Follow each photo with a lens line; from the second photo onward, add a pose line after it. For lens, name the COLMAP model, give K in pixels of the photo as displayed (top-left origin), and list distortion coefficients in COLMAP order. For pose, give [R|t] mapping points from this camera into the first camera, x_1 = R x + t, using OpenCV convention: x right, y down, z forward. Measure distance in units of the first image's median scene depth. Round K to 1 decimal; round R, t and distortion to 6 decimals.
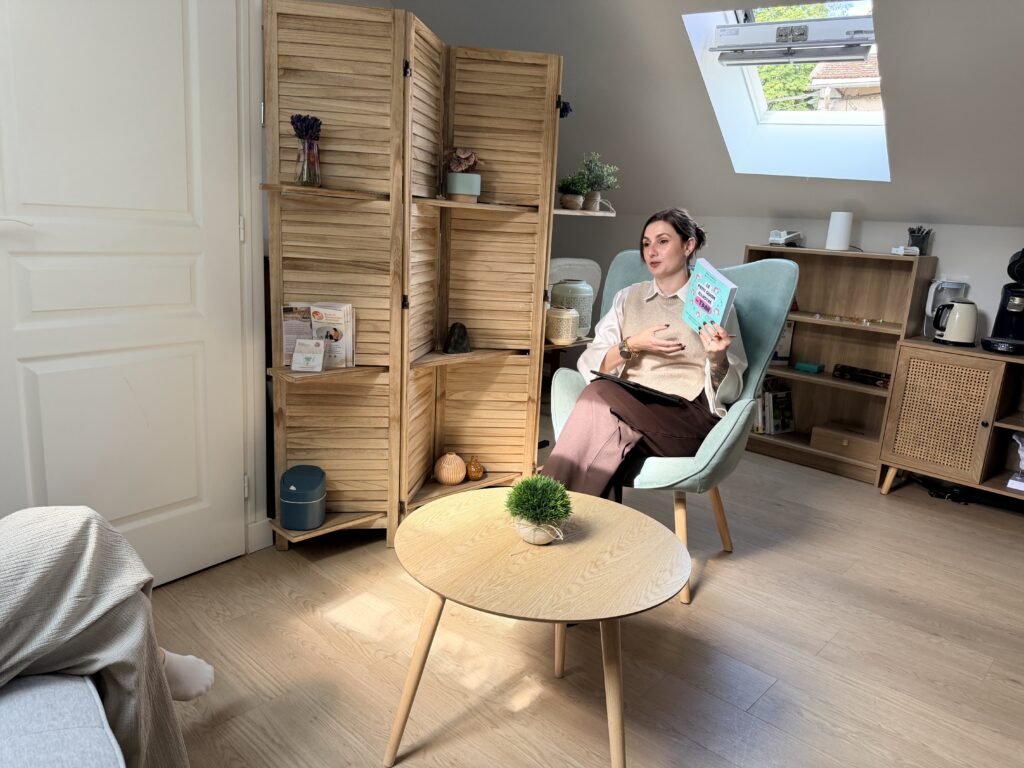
lens RADIAL K [[716.3, 0, 512.0], [0, 716.3, 384.0], [0, 0, 1]] dist [0.093376, -0.146217]
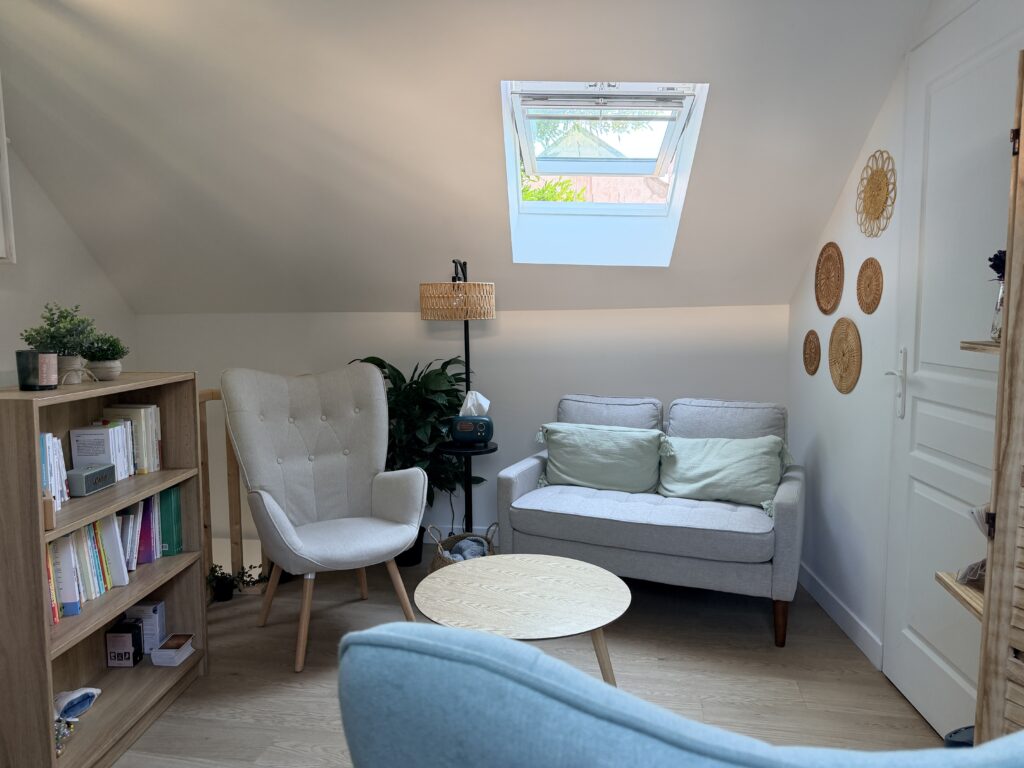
lens RADIAL K [[716.3, 0, 512.0], [0, 716.3, 384.0], [0, 0, 1]] dist [0.093376, -0.146217]
pose [[-0.839180, -0.016433, -0.543606, 0.455012], [-0.181819, 0.950508, 0.251945, -0.278222], [0.512562, 0.310265, -0.800635, 1.154752]]
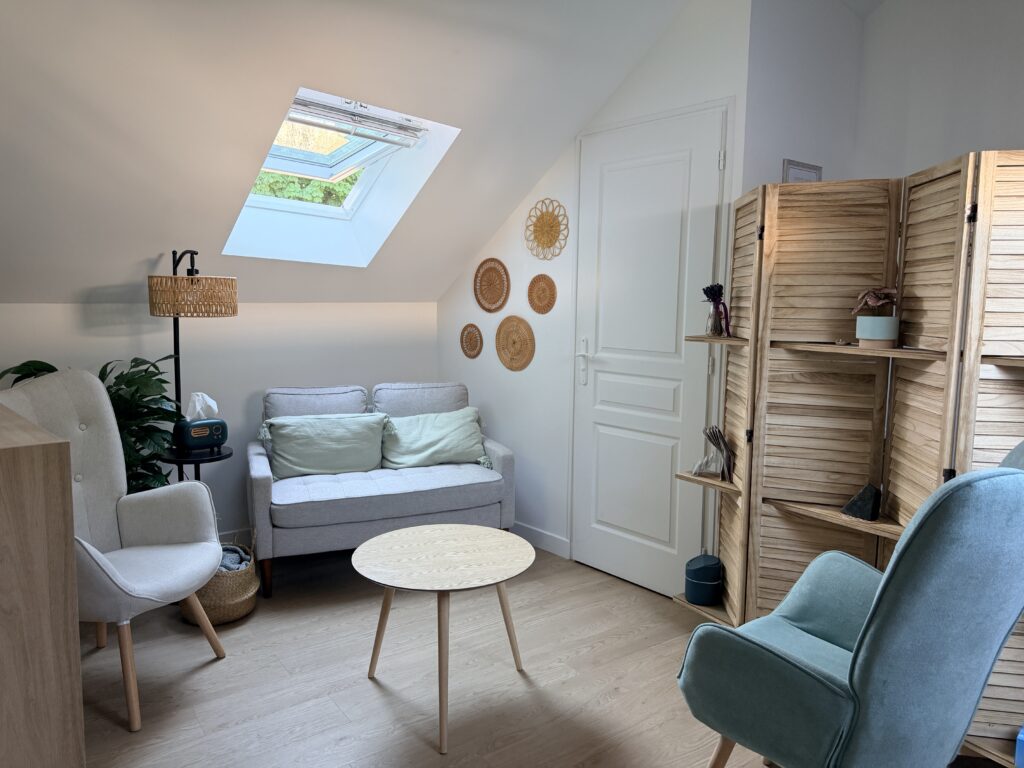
lens RADIAL K [[716.3, 0, 512.0], [0, 716.3, 384.0], [0, 0, 1]] dist [0.093376, -0.146217]
pose [[-0.190838, 0.044260, -0.980623, 0.915639], [-0.256086, 0.962144, 0.093262, -0.185325], [0.947629, 0.268922, -0.172279, 0.775232]]
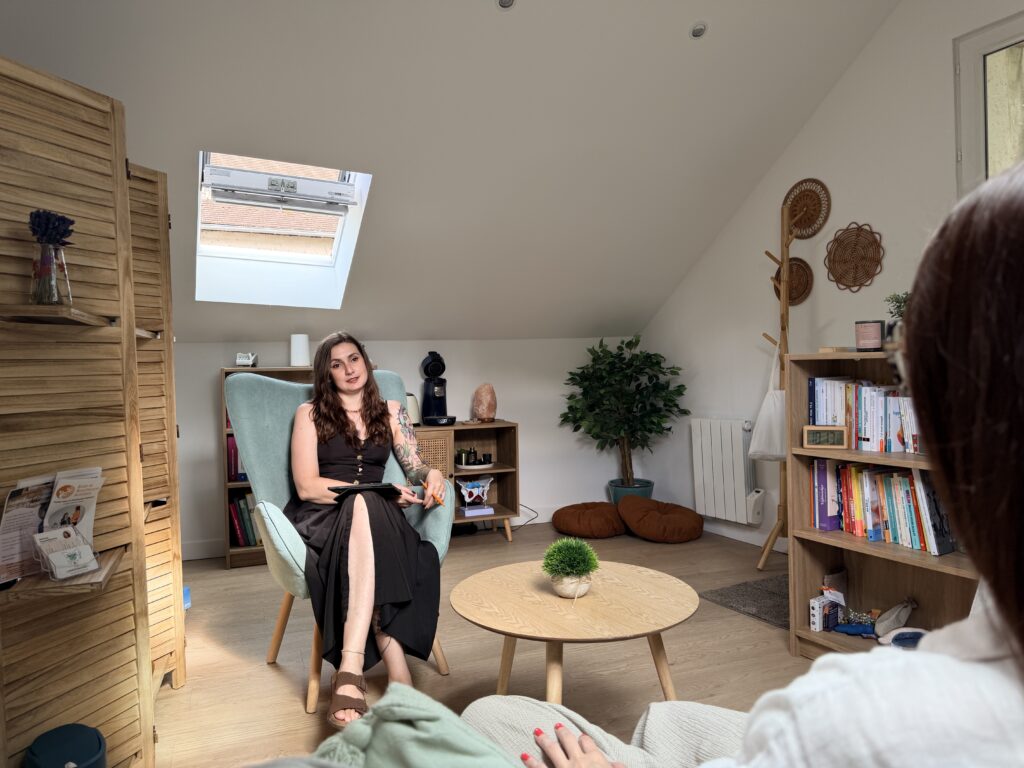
lens RADIAL K [[716.3, 0, 512.0], [0, 716.3, 384.0], [0, 0, 1]] dist [0.093376, -0.146217]
pose [[0.444697, -0.090633, 0.891084, -0.573662], [0.243883, 0.969529, -0.023099, -0.062362], [-0.861839, 0.227593, 0.453250, 0.252809]]
